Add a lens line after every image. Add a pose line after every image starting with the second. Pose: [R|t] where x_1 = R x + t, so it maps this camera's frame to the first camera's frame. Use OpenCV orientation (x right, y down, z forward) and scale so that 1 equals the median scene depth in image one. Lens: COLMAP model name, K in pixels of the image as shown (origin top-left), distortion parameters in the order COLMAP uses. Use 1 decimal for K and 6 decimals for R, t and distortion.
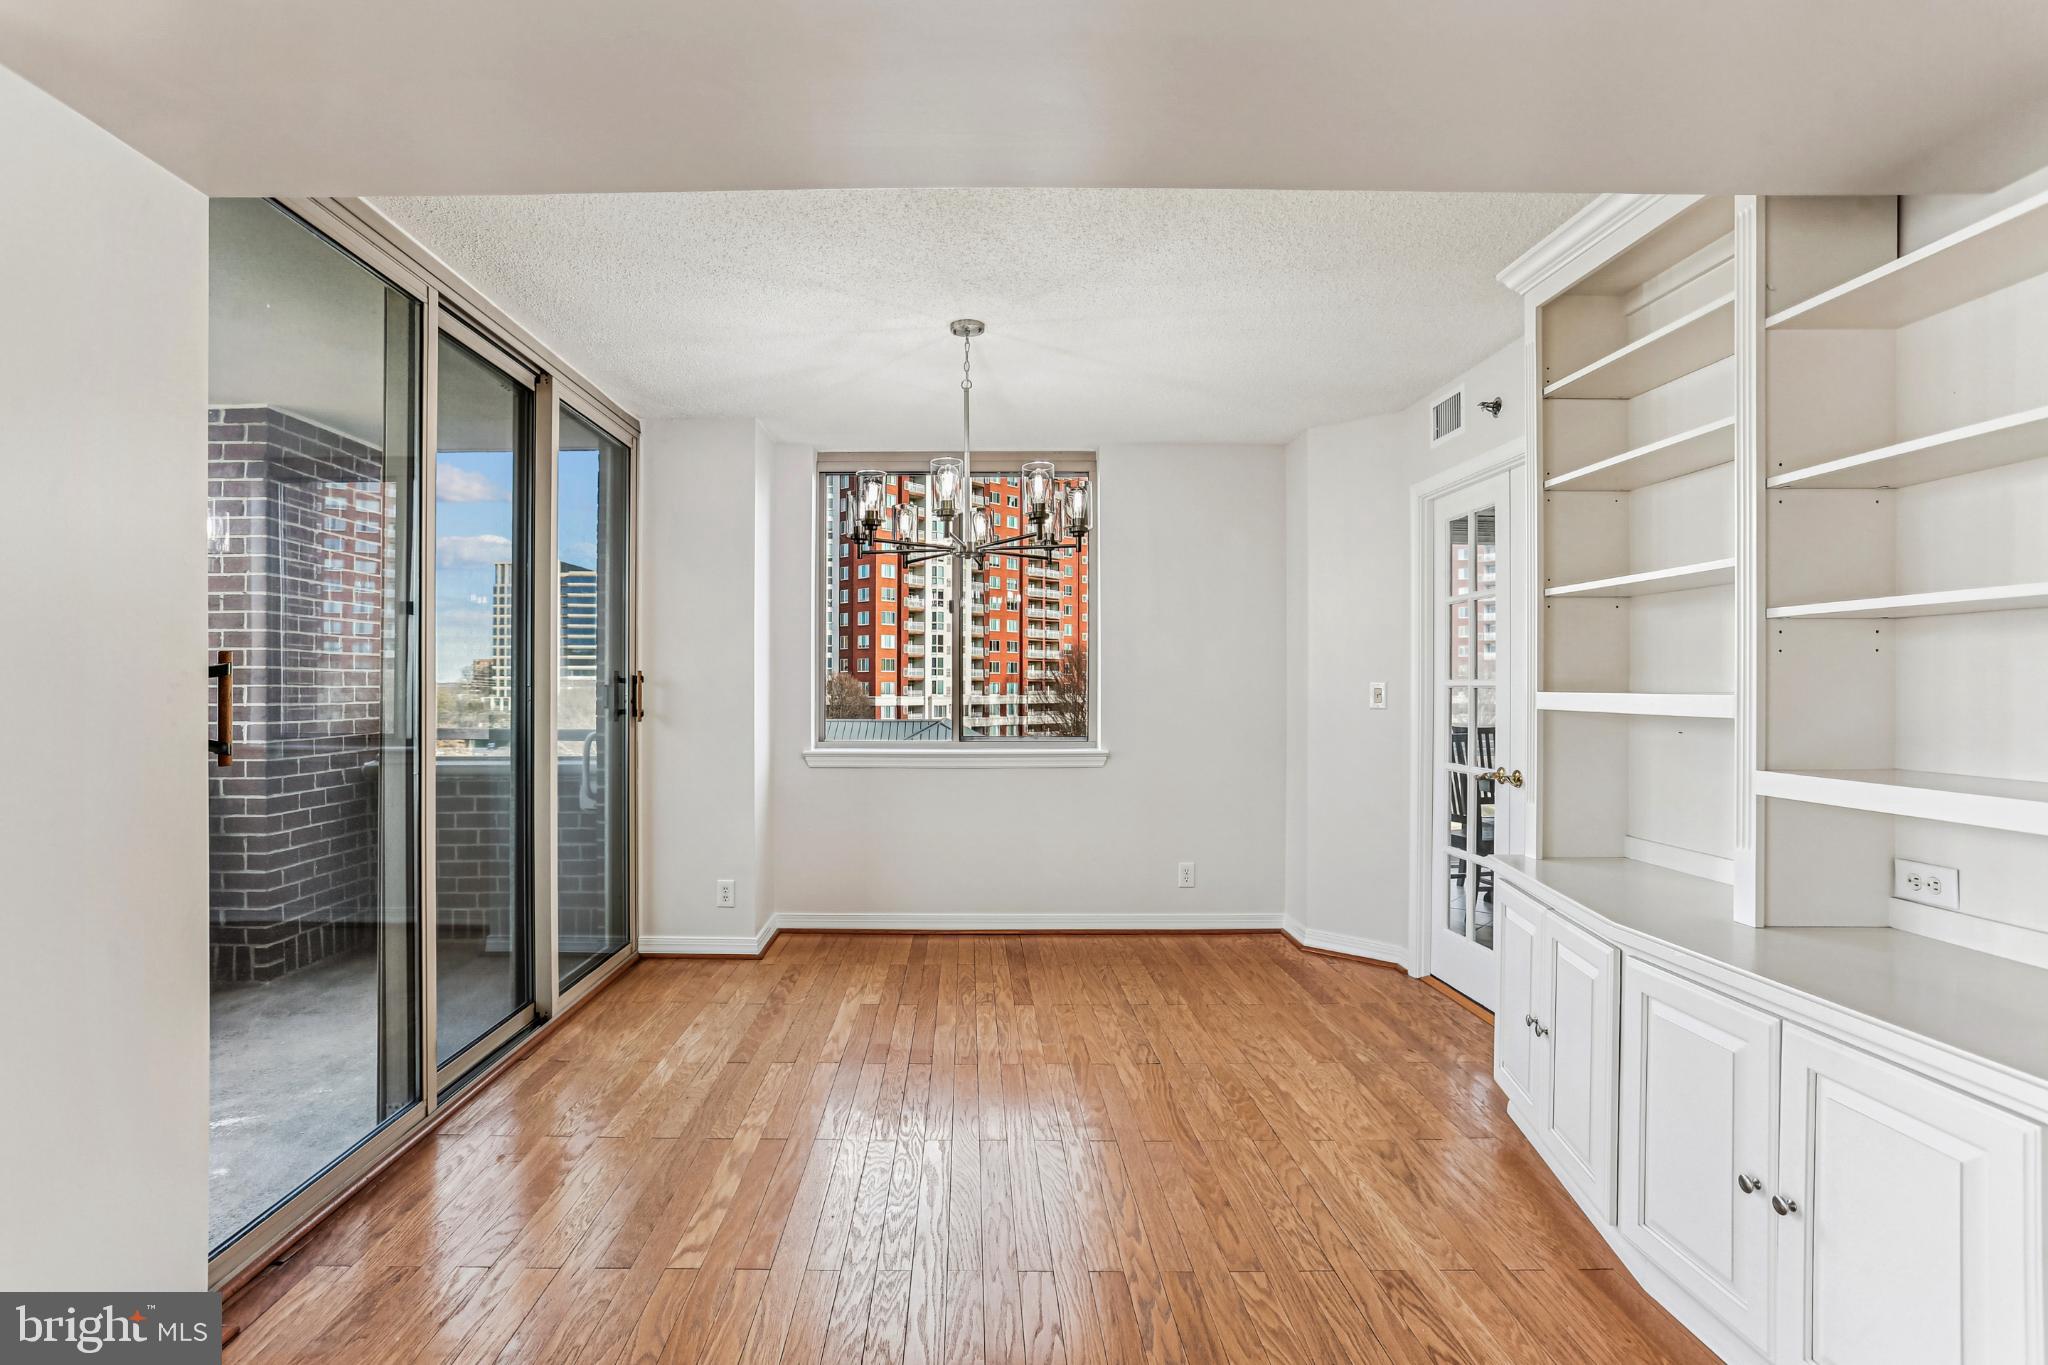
lens RADIAL K [[996.4, 0, 982.0], [0, 996.4, 683.4], [0, 0, 1]] dist [-0.038320, 0.006703]
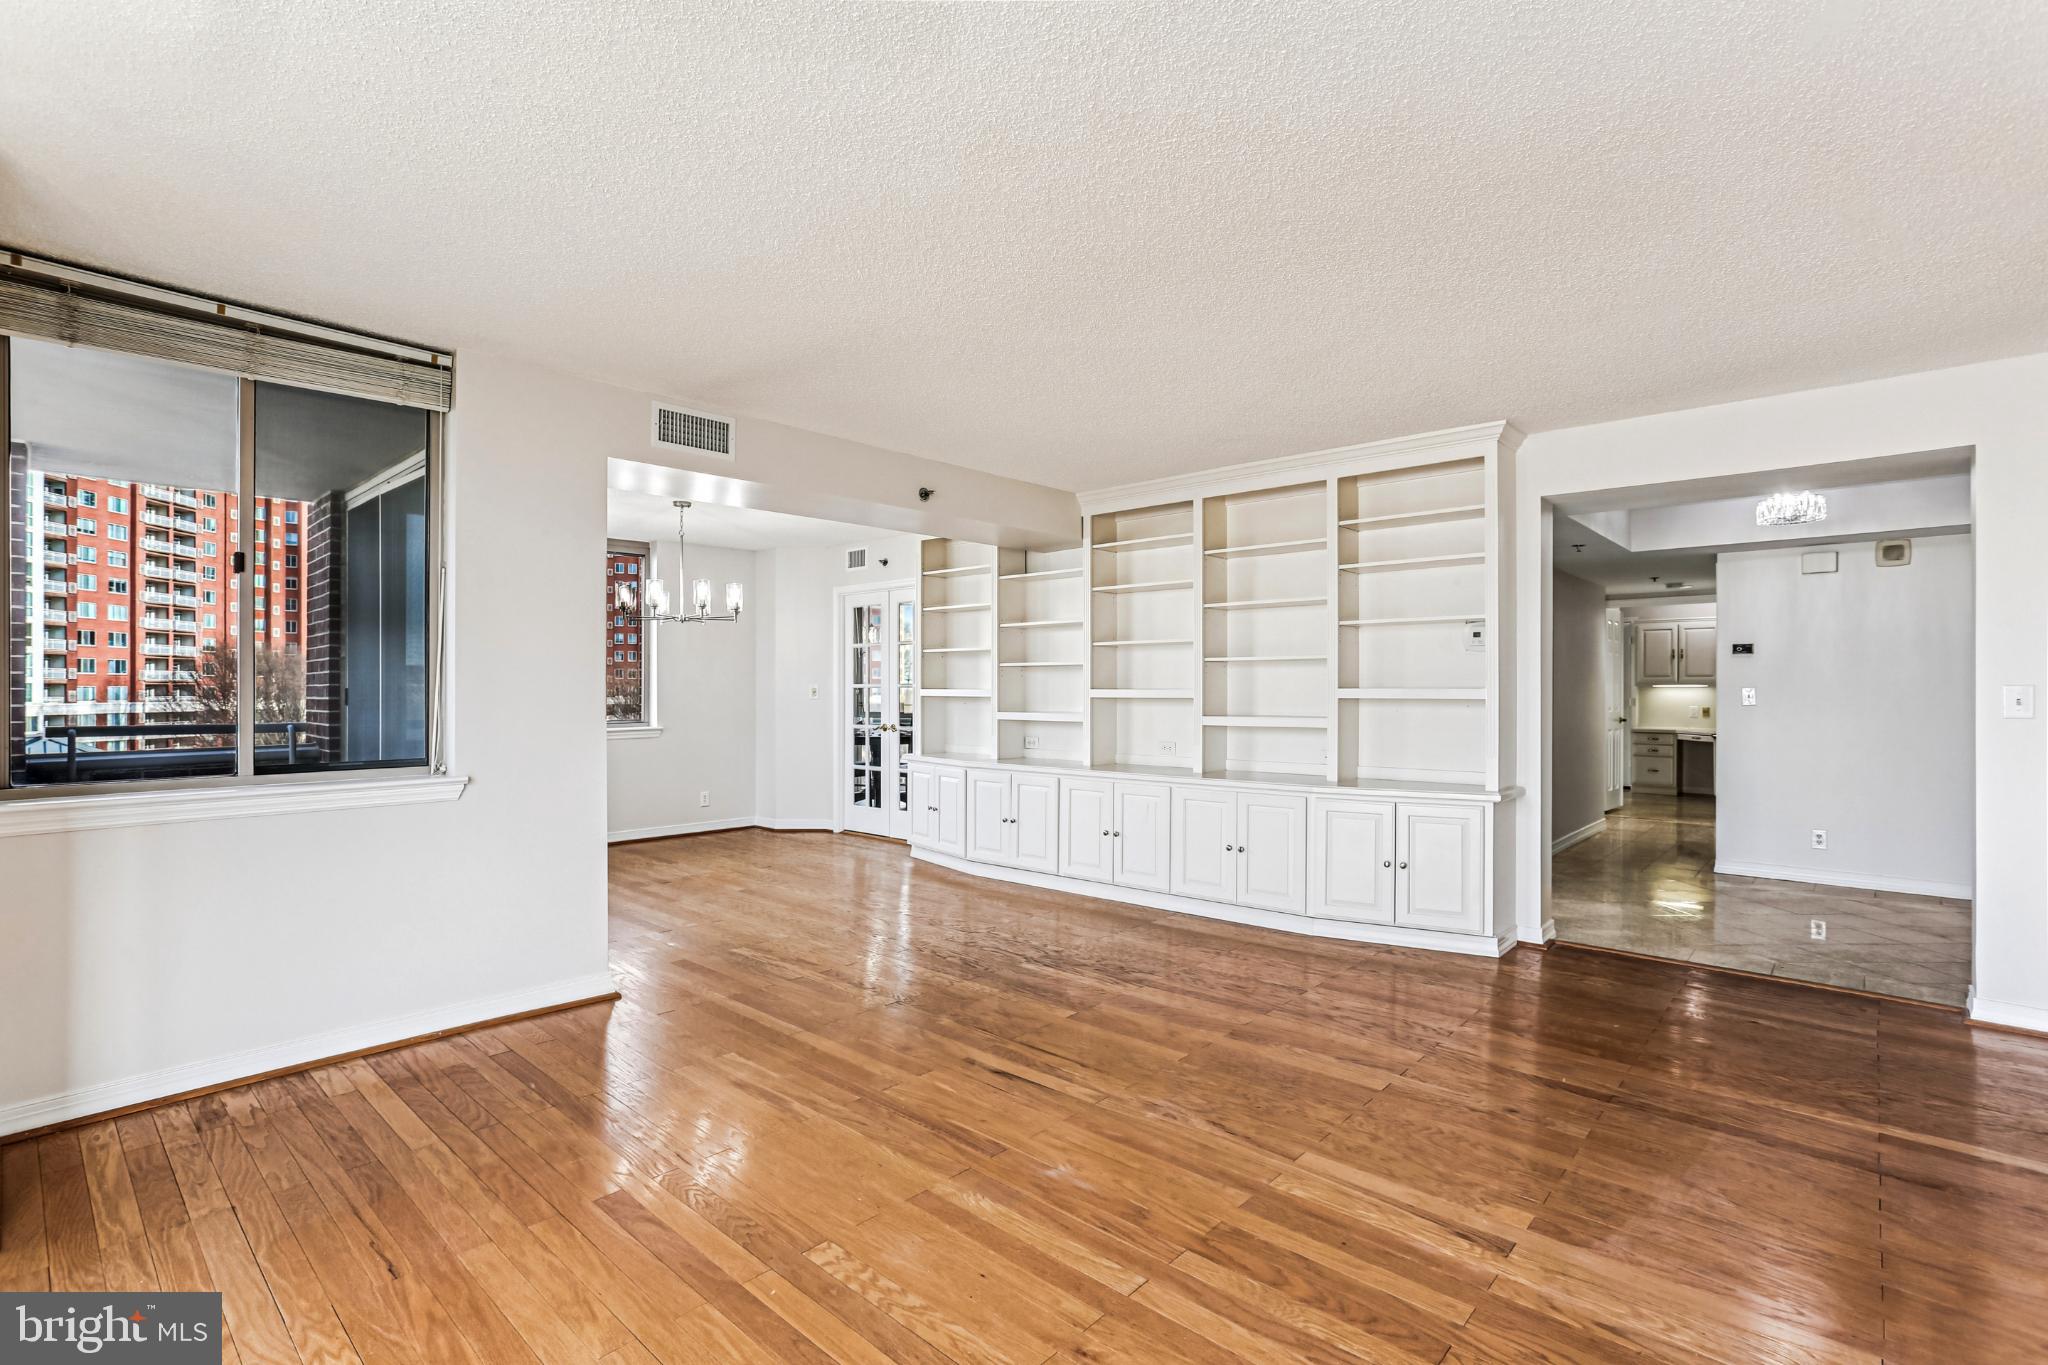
lens RADIAL K [[996.4, 0, 1033.1], [0, 996.4, 673.3], [0, 0, 1]] dist [-0.038320, 0.006703]
pose [[0.682876, 0.012168, 0.730433, -0.722134], [-0.001255, 0.999879, -0.015483, 0.003764], [-0.730533, 0.009657, 0.682809, -0.634388]]
